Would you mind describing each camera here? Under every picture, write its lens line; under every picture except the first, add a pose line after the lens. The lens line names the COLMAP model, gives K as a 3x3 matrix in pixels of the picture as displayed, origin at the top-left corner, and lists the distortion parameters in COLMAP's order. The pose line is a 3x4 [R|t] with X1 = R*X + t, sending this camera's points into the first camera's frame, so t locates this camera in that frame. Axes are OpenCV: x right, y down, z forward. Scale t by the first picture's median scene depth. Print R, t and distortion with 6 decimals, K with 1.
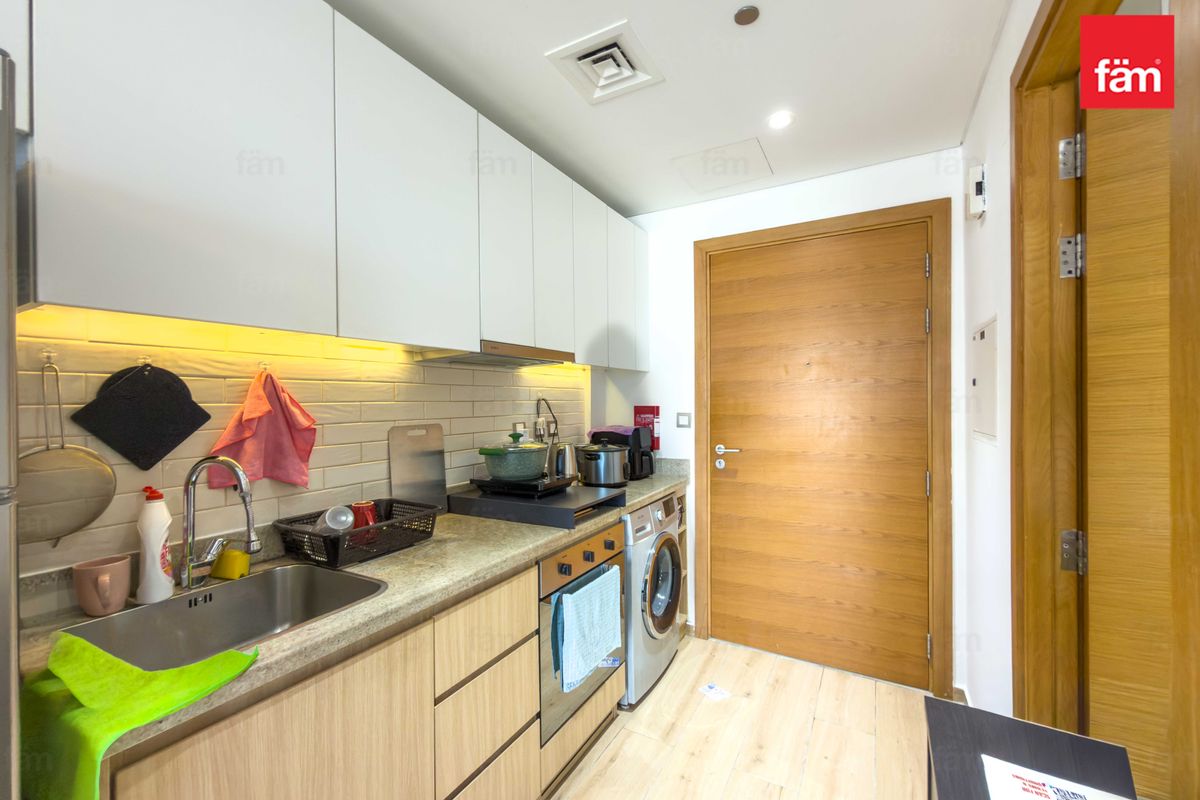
lens RADIAL K [[488.7, 0, 598.5], [0, 488.7, 394.0], [0, 0, 1]] dist [0.000123, -0.000278]
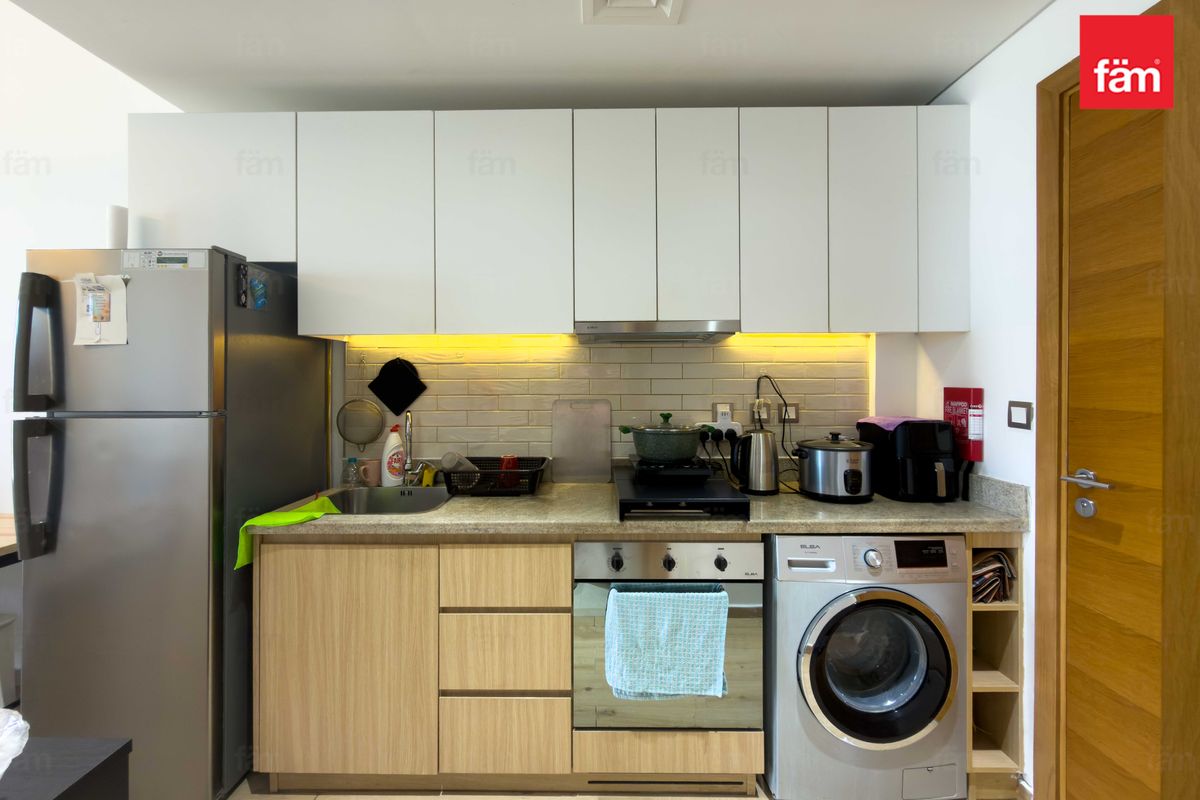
lens RADIAL K [[492.9, 0, 597.8], [0, 492.9, 374.7], [0, 0, 1]] dist [-0.002788, -0.000248]
pose [[0.486941, -0.000511, -0.873435, 0.631677], [0.009785, 0.999940, 0.004870, 0.000448], [0.873380, -0.010918, 0.486916, 0.455848]]
